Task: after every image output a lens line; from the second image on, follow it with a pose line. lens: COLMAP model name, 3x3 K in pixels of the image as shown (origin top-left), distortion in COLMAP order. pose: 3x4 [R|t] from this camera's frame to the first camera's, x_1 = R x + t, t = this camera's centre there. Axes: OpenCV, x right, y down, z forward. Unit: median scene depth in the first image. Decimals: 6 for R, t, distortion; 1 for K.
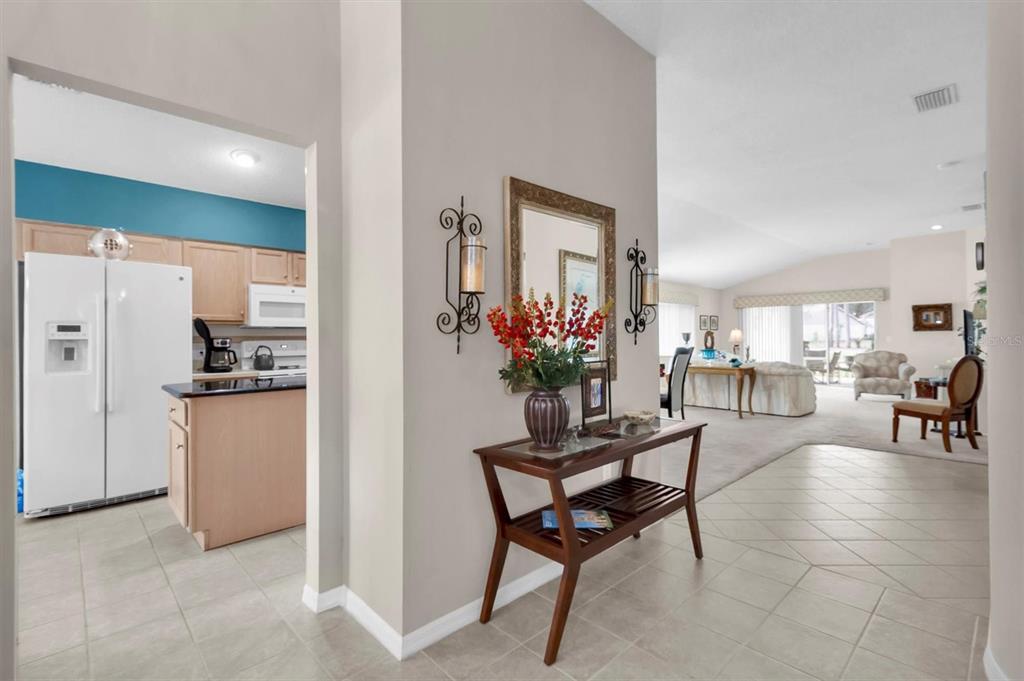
lens RADIAL K [[473.0, 0, 516.8], [0, 473.0, 335.0], [0, 0, 1]] dist [-0.001046, -0.000036]
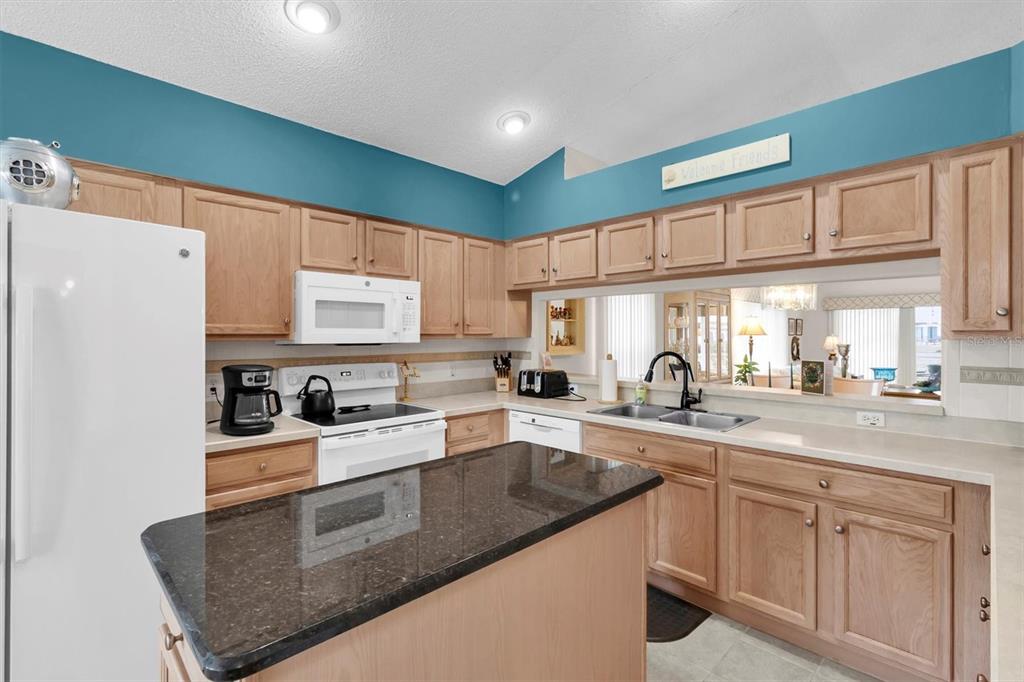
lens RADIAL K [[473.0, 0, 509.6], [0, 473.0, 335.9], [0, 0, 1]] dist [-0.001046, -0.000036]
pose [[0.999912, 0.009158, 0.009604, -0.321433], [-0.009242, 0.999919, 0.008750, -0.036213], [-0.009523, -0.008838, 0.999916, 0.433520]]
